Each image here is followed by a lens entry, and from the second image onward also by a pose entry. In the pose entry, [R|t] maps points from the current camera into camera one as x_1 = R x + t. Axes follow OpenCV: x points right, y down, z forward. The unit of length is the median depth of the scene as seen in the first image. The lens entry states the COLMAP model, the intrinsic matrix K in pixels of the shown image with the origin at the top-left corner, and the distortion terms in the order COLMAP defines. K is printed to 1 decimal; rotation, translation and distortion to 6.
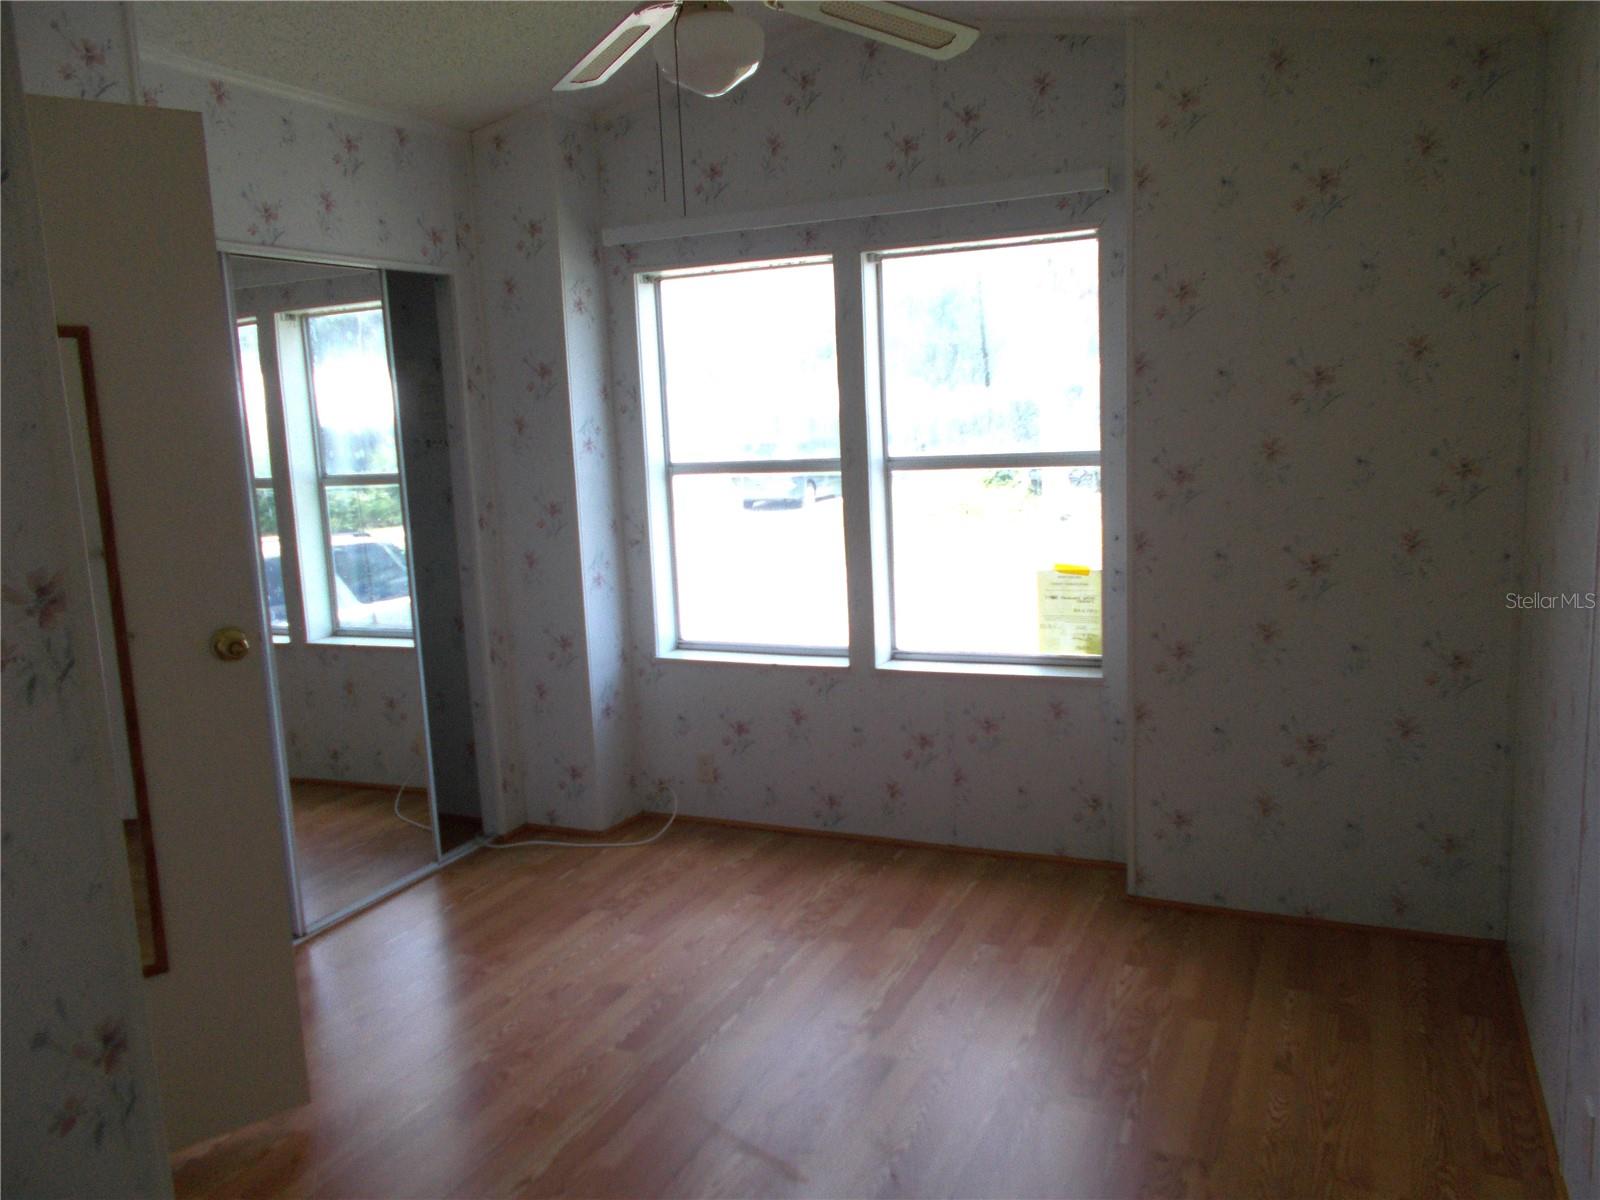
lens RADIAL K [[1217.8, 0, 801.5], [0, 1217.8, 600.7], [0, 0, 1]] dist [0.007820, -0.004903]
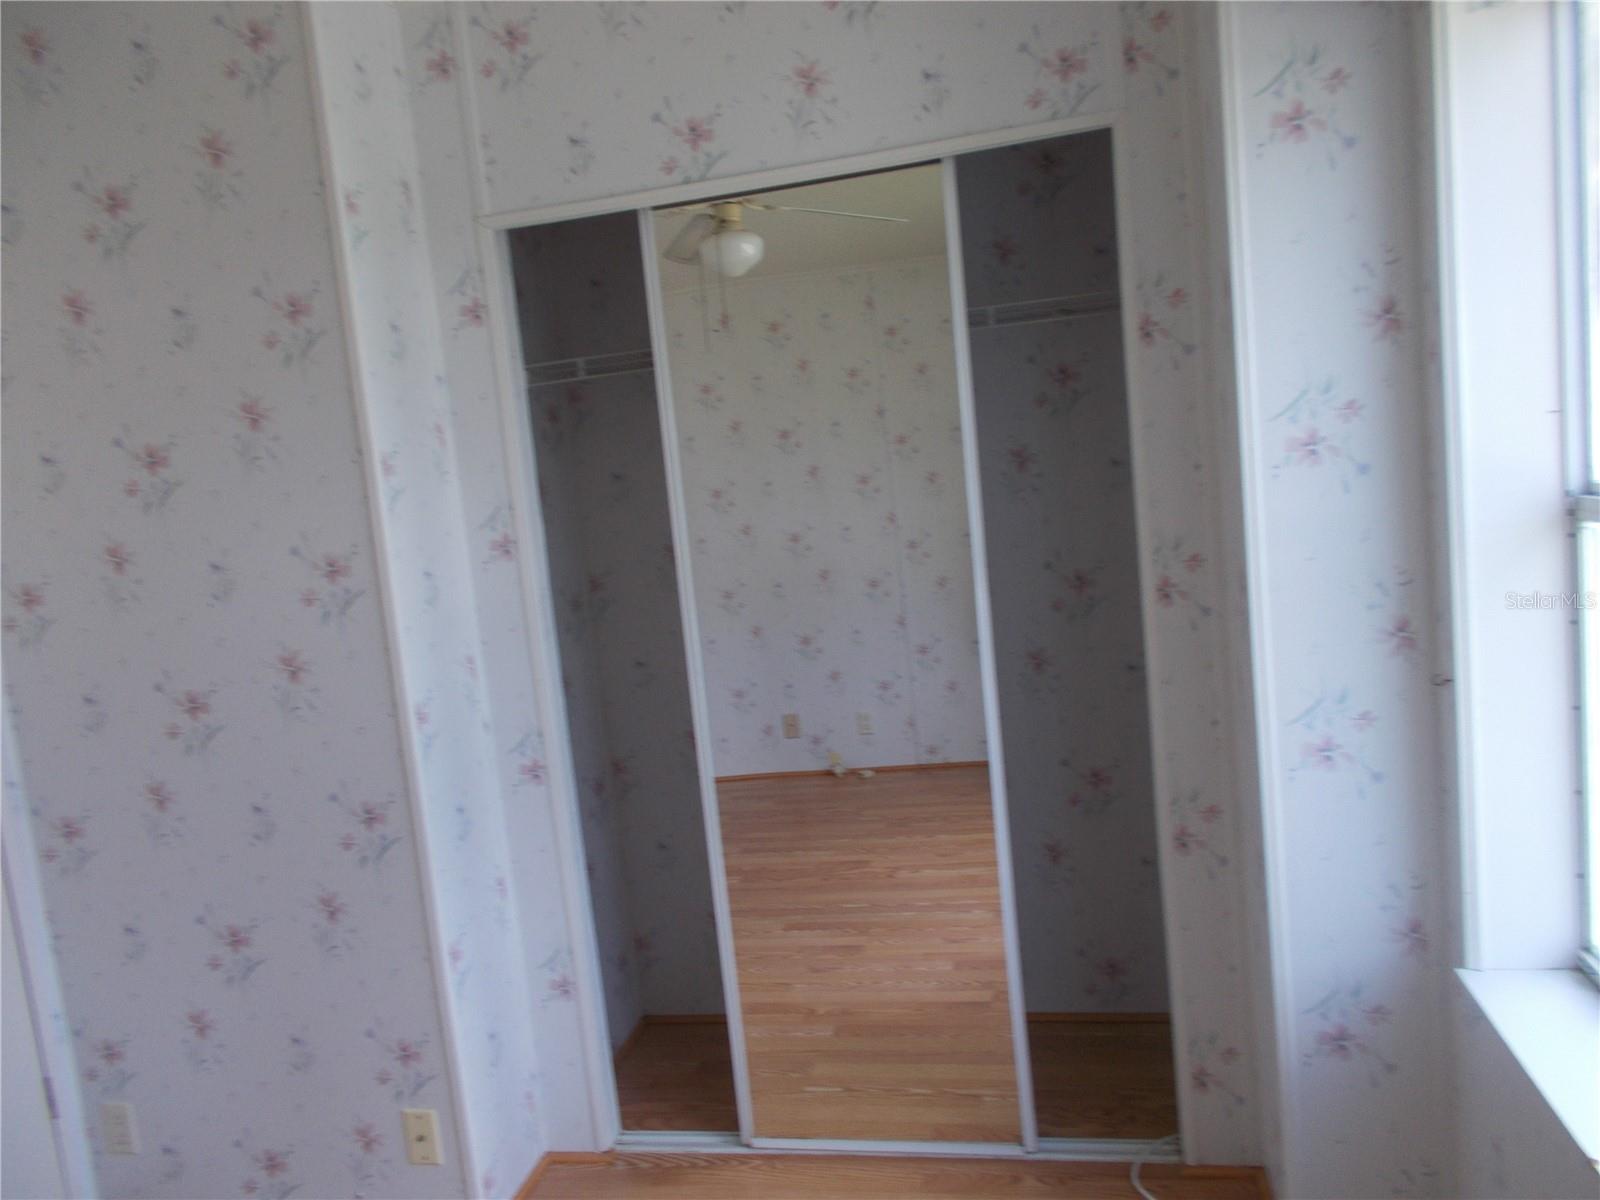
lens RADIAL K [[1217.8, 0, 808.6], [0, 1217.8, 597.5], [0, 0, 1]] dist [0.007820, -0.004903]
pose [[0.203715, 0.135722, -0.969577, 0.223222], [-0.056411, 0.990326, 0.126774, -0.122062], [0.977404, 0.028869, 0.209401, 0.753920]]
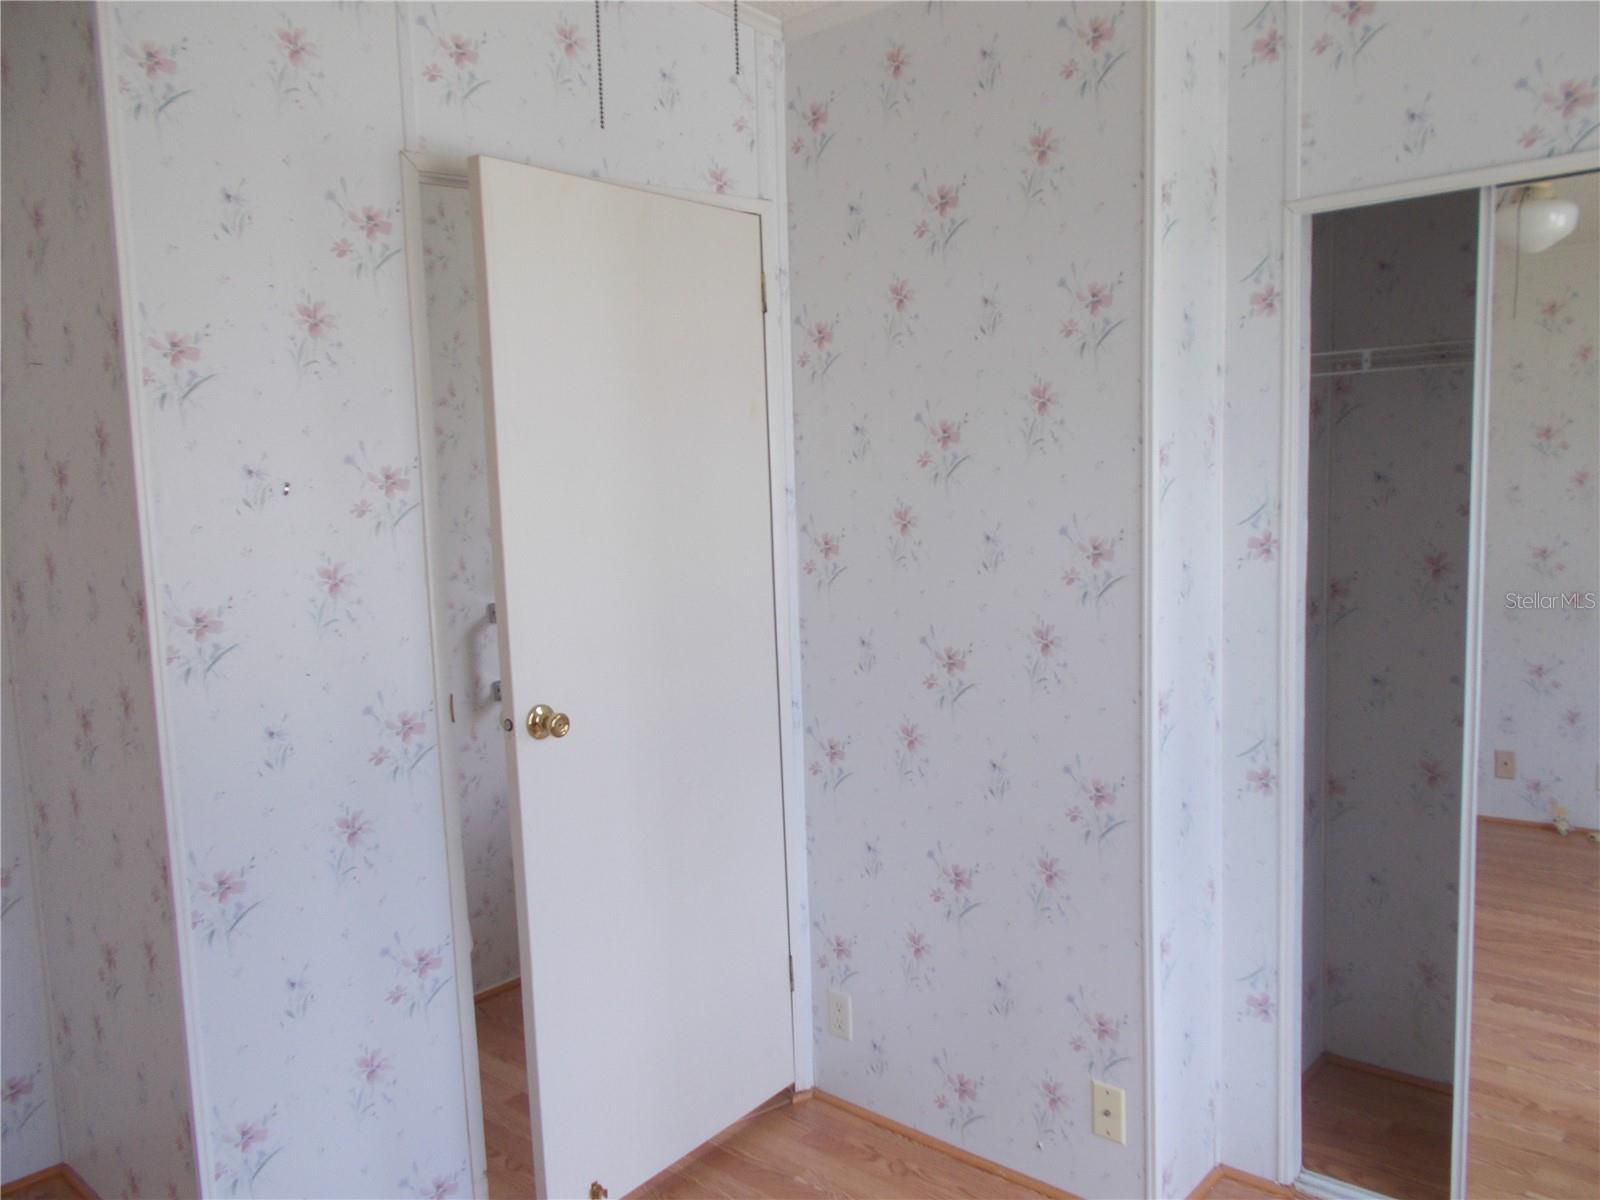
lens RADIAL K [[1217.8, 0, 814.0], [0, 1217.8, 597.3], [0, 0, 1]] dist [0.007820, -0.004903]
pose [[-0.299472, 0.154595, -0.941497, 0.220640], [-0.098474, 0.976508, 0.191666, -0.128296], [0.949010, 0.150112, -0.277214, 0.692640]]
